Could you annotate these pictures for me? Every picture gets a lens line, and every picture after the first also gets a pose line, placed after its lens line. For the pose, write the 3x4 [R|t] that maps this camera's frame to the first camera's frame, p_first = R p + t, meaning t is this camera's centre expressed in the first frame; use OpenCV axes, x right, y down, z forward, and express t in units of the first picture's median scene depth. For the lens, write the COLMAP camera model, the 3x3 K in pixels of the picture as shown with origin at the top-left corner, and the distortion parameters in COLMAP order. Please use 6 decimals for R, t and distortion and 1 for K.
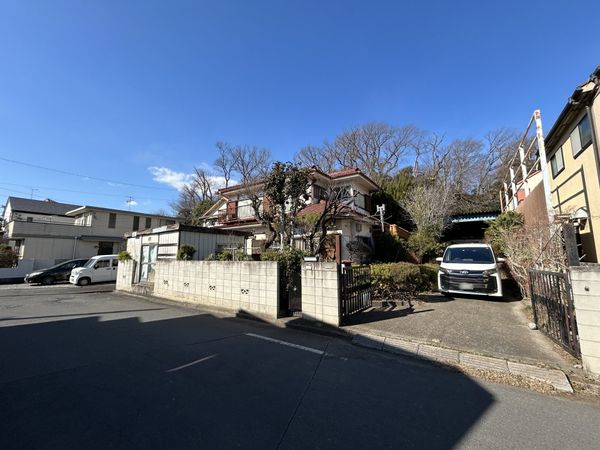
lens RADIAL K [[242.2, 0, 299.7], [0, 242.2, 225.9], [0, 0, 1]] dist [-0.000218, -0.000013]
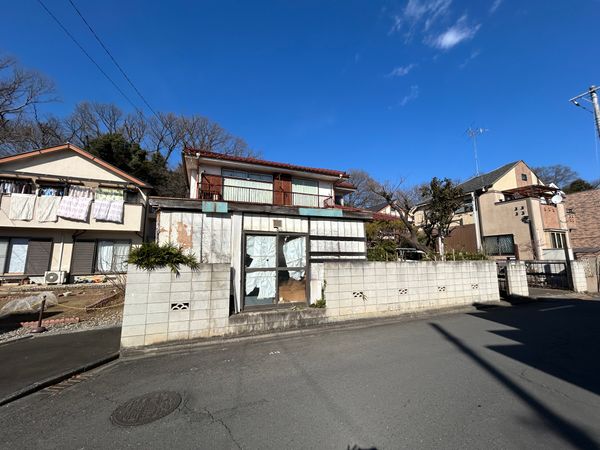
lens RADIAL K [[220.2, 0, 299.6], [0, 220.2, 226.3], [0, 0, 1]] dist [0.000710, 0.000045]
pose [[0.562262, 0.108565, 0.819802, -1.161697], [-0.109436, 0.992394, -0.056364, 0.096409], [-0.819686, -0.058024, 0.569866, 0.796967]]
